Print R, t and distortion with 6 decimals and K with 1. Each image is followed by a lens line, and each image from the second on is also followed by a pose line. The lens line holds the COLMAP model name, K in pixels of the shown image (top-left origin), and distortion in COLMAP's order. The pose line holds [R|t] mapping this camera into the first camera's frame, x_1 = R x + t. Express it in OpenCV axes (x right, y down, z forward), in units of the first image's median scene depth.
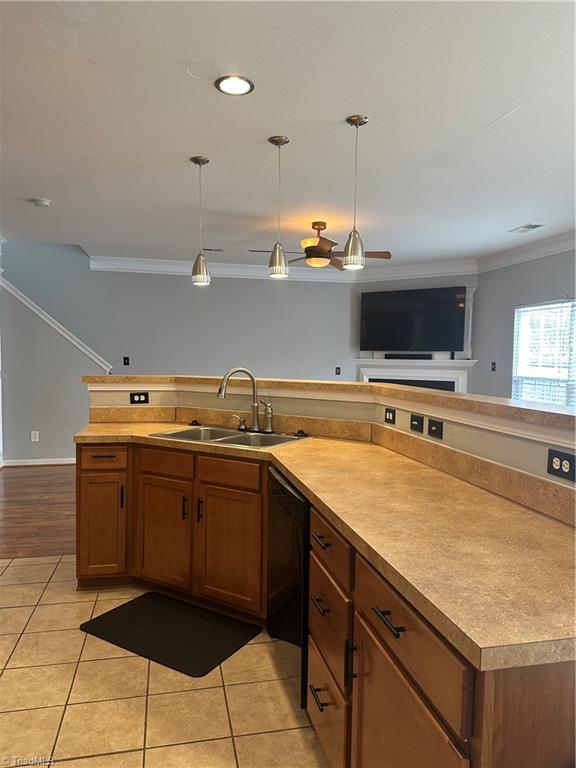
lens RADIAL K [[534.6, 0, 290.1], [0, 534.6, 386.0], [0, 0, 1]] dist [0.068577, -0.071105]
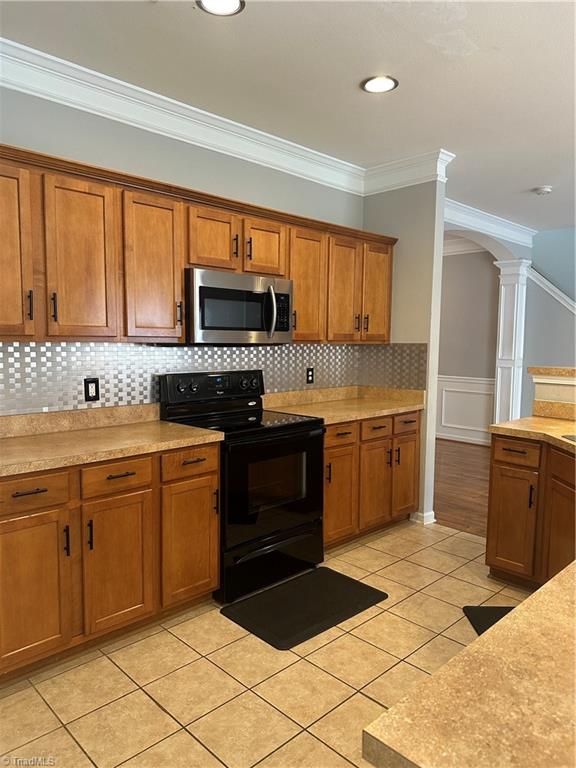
lens RADIAL K [[534.6, 0, 280.7], [0, 534.6, 387.9], [0, 0, 1]] dist [0.068577, -0.071105]
pose [[0.517094, 0.062708, -0.853628, 0.257418], [-0.042318, 0.997966, 0.047677, -0.010289], [0.854882, 0.011471, 0.518696, 0.137093]]
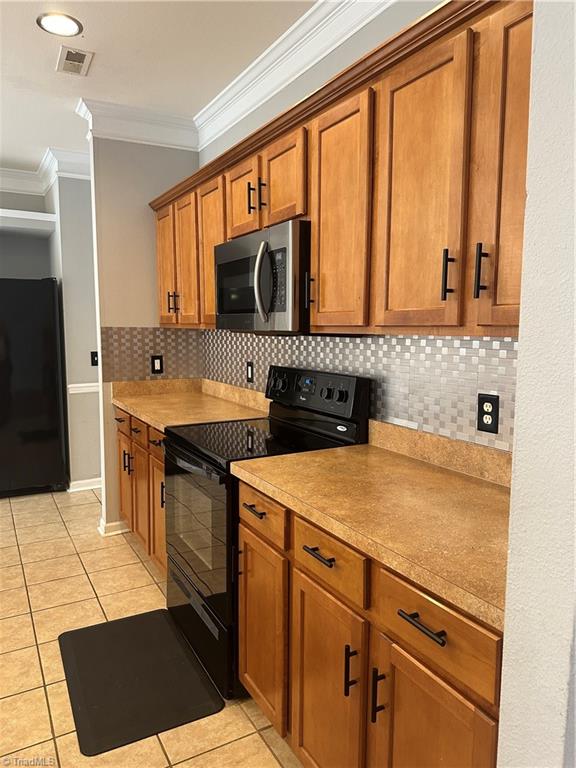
lens RADIAL K [[534.6, 0, 289.7], [0, 534.6, 392.3], [0, 0, 1]] dist [0.068577, -0.071105]
pose [[-0.955163, 0.019338, -0.295447, -0.495793], [-0.032465, 0.985008, 0.169428, -0.088920], [0.294294, 0.171423, -0.940215, 1.360258]]
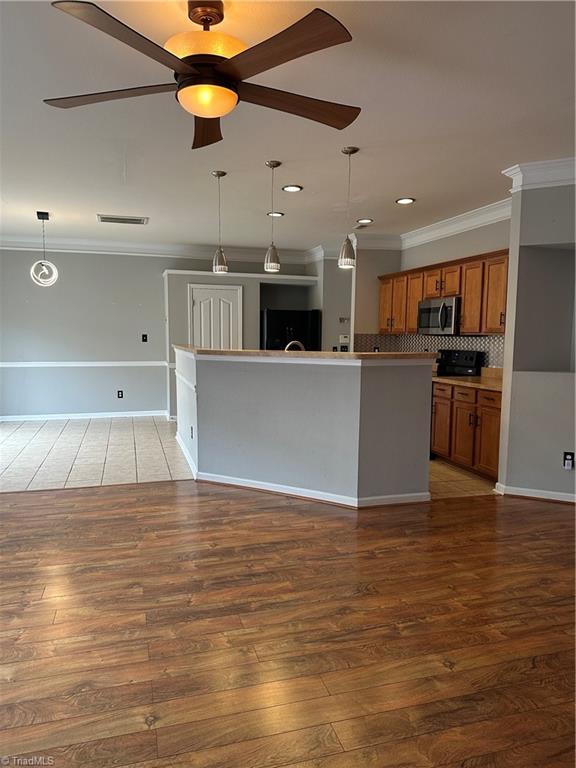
lens RADIAL K [[534.6, 0, 279.9], [0, 534.6, 387.4], [0, 0, 1]] dist [0.068577, -0.071105]
pose [[-0.998220, -0.019952, -0.056209, 0.023667], [-0.028186, 0.988324, 0.149735, -0.133559], [0.052565, 0.151052, -0.987127, 2.613844]]
